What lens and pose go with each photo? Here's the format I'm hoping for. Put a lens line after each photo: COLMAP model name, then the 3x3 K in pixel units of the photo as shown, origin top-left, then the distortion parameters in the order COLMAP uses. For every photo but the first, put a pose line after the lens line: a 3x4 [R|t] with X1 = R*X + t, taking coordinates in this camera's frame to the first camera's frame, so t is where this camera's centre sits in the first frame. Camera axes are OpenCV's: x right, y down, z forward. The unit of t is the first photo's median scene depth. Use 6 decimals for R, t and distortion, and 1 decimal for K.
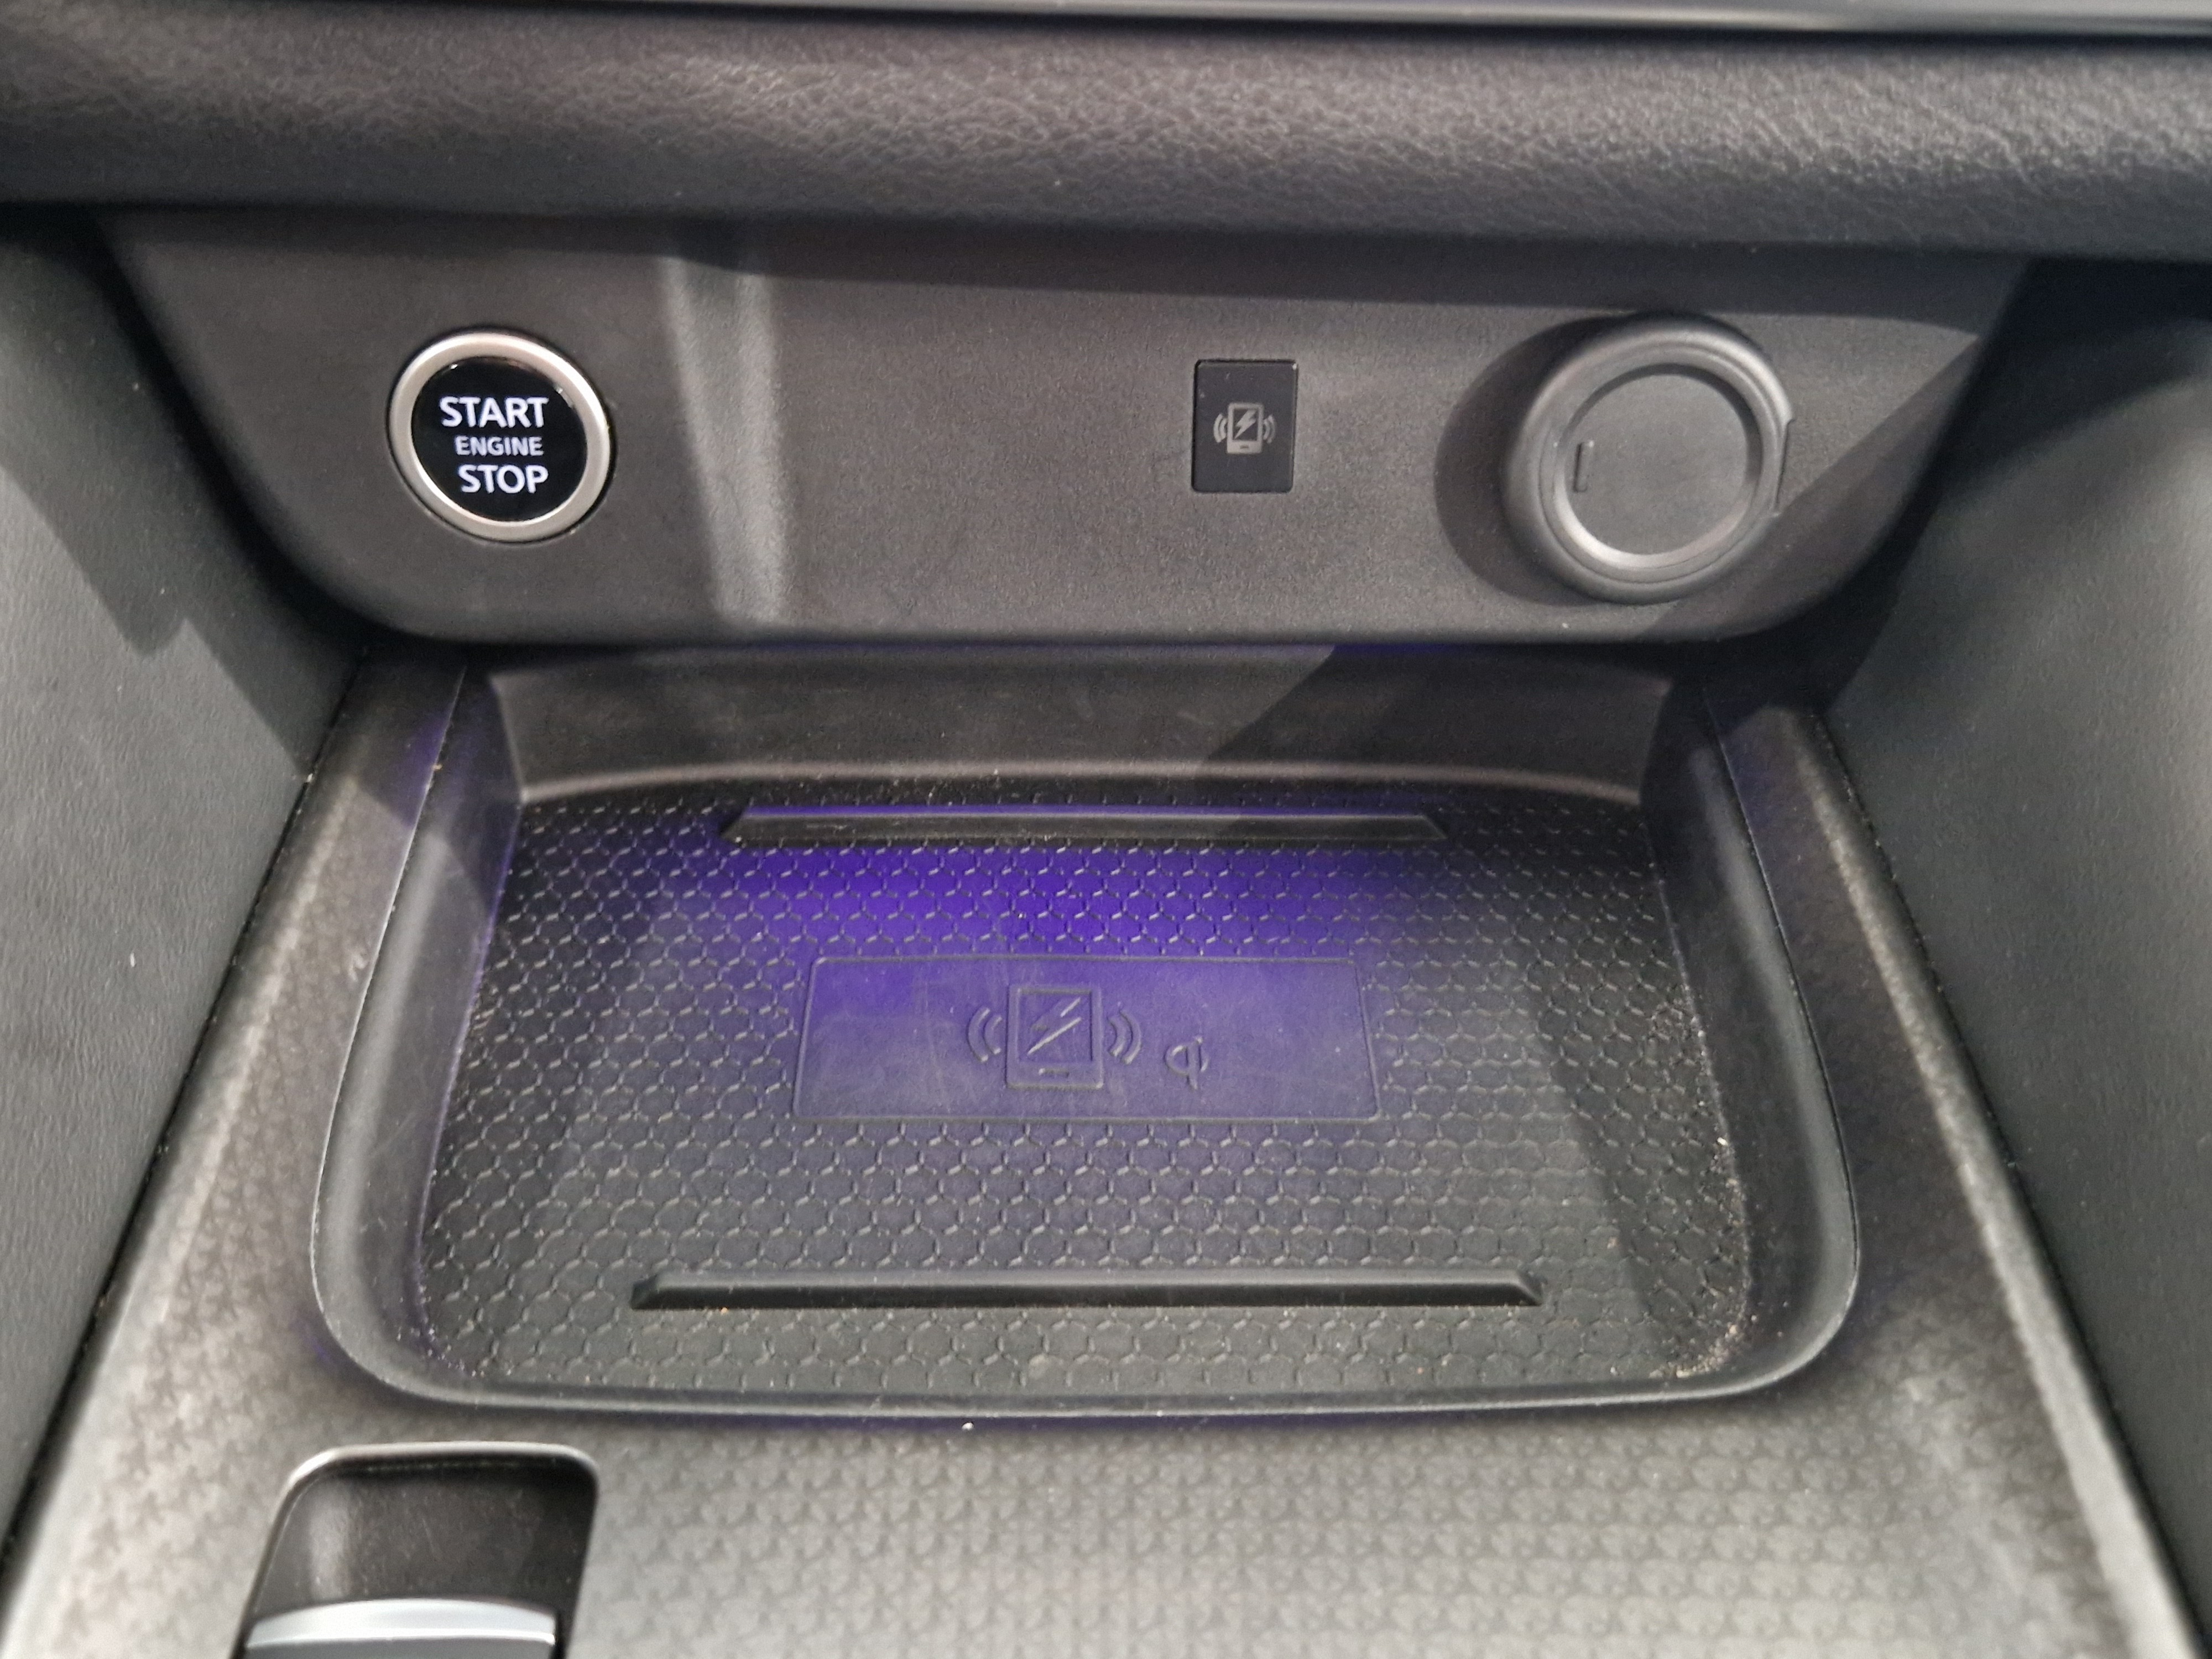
lens RADIAL K [[2047.5, 0, 1136.1], [0, 2047.5, 828.6], [0, 0, 1]] dist [0.070050, -0.126488]
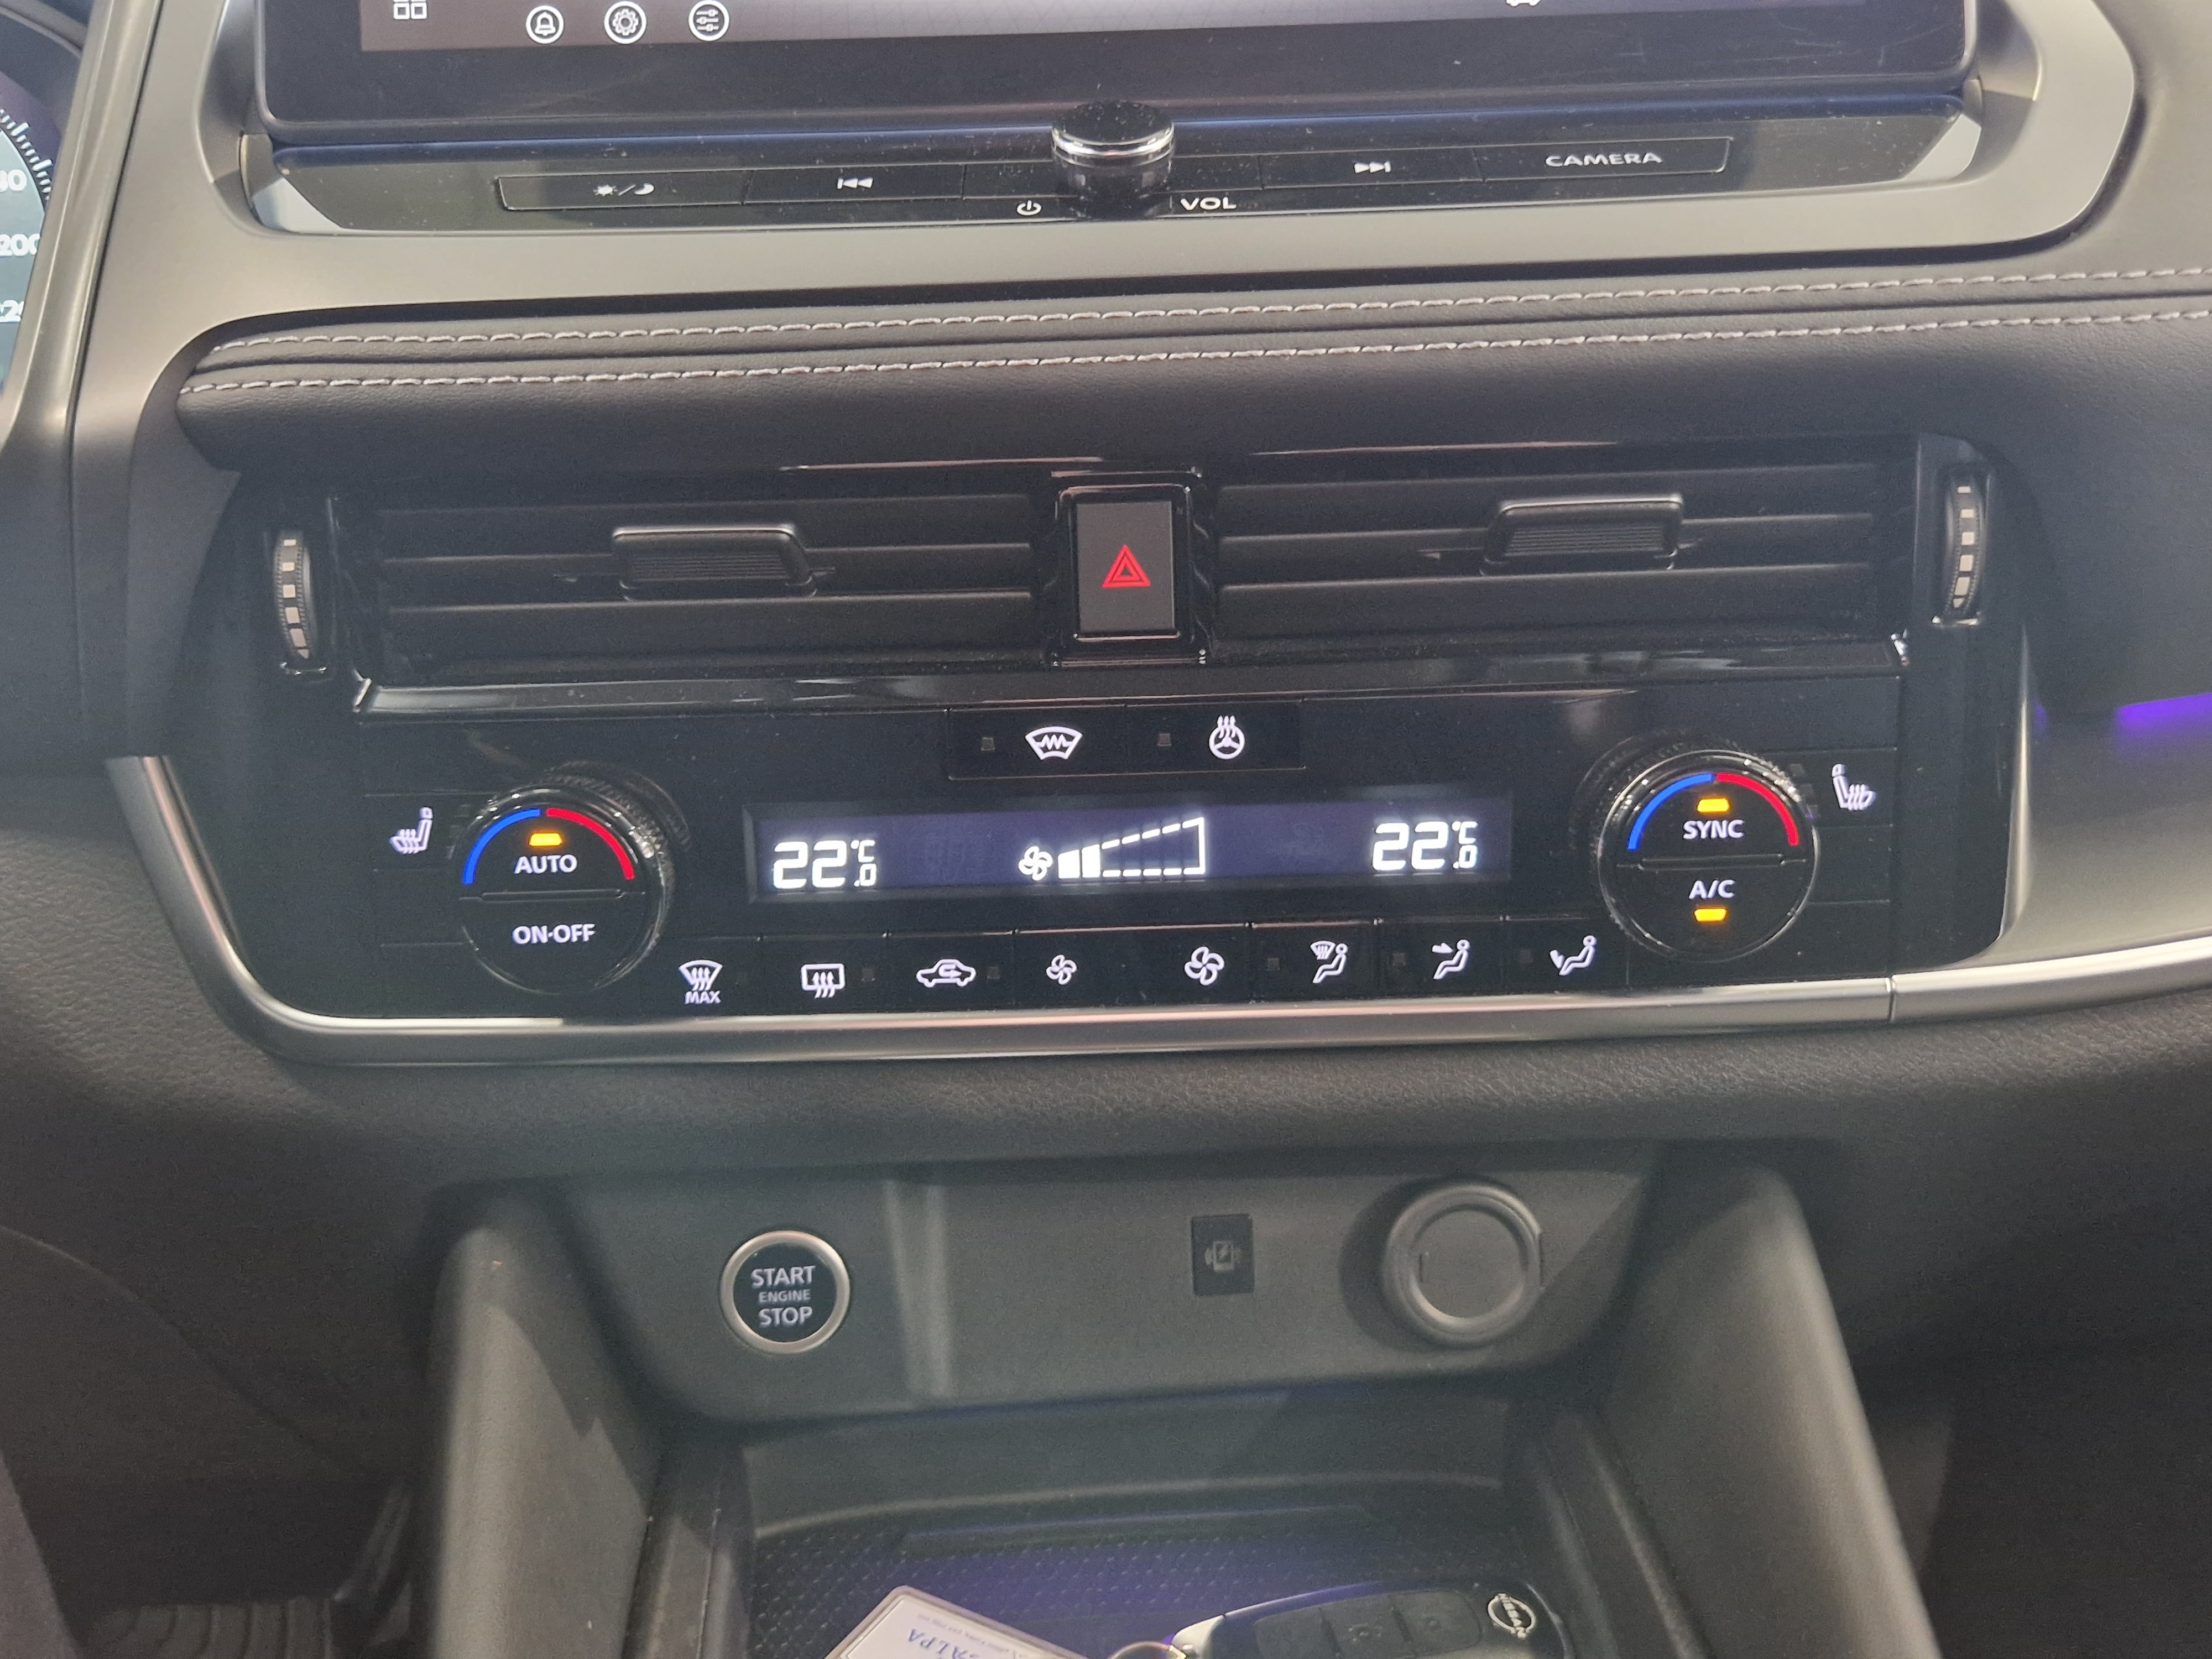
lens RADIAL K [[2047.5, 0, 1136.1], [0, 2047.5, 828.6], [0, 0, 1]] dist [0.070050, -0.126488]
pose [[0.997650, -0.054858, 0.041049, -0.069492], [0.066328, 0.923466, -0.377903, 0.114997], [-0.017176, 0.379737, 0.924935, -0.701012]]
